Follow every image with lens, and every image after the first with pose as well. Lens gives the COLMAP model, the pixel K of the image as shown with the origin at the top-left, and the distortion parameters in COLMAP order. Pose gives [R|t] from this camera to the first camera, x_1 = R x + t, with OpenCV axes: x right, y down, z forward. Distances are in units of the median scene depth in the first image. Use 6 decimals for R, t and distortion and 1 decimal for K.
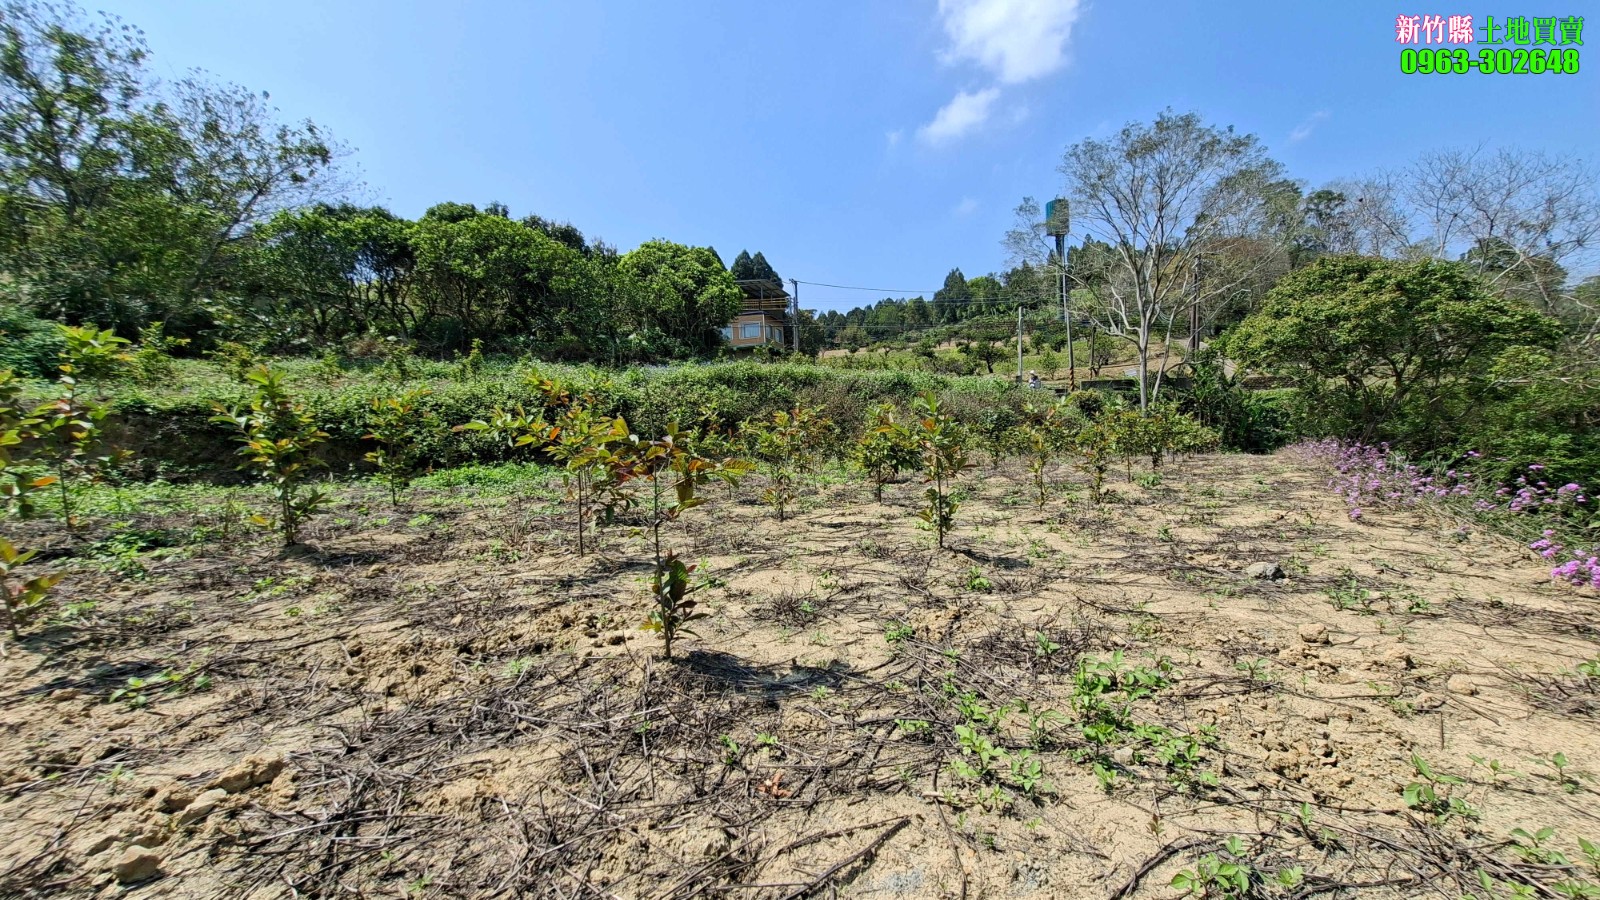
lens RADIAL K [[639.4, 0, 824.0], [0, 639.4, 452.5], [0, 0, 1]] dist [0.016489, 0.000168]
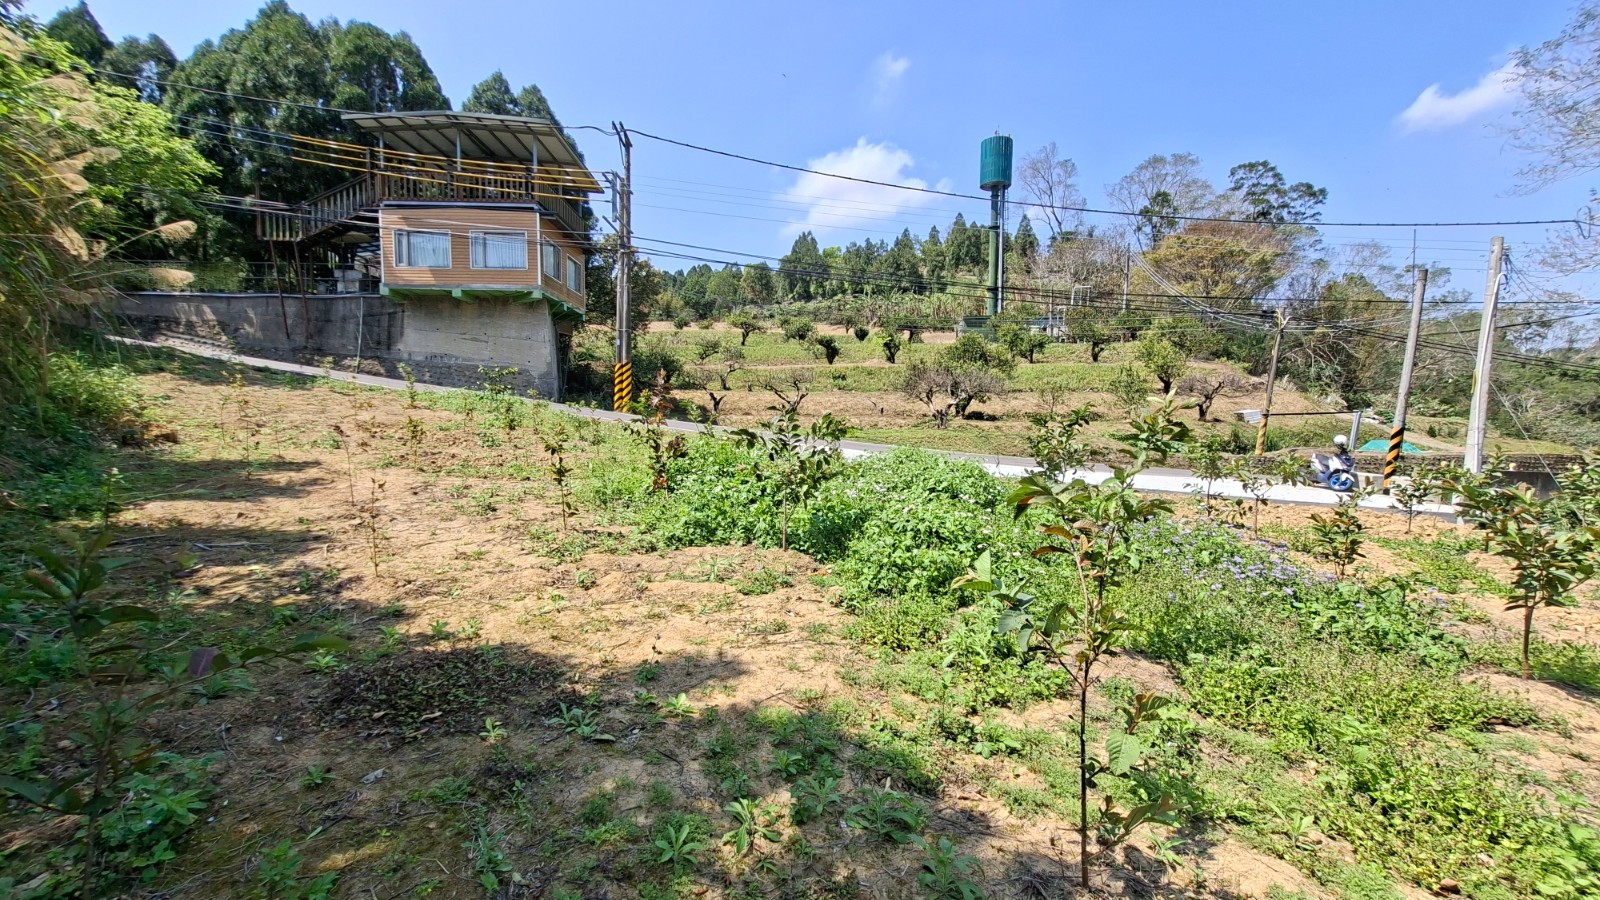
lens RADIAL K [[634.5, 0, 807.2], [0, 634.5, 454.5], [0, 0, 1]] dist [-0.001115, 0.000650]
pose [[0.950695, 0.033262, 0.308338, -0.041430], [-0.044153, 0.998621, 0.028412, -0.067296], [-0.306968, -0.040625, 0.950852, 0.446699]]
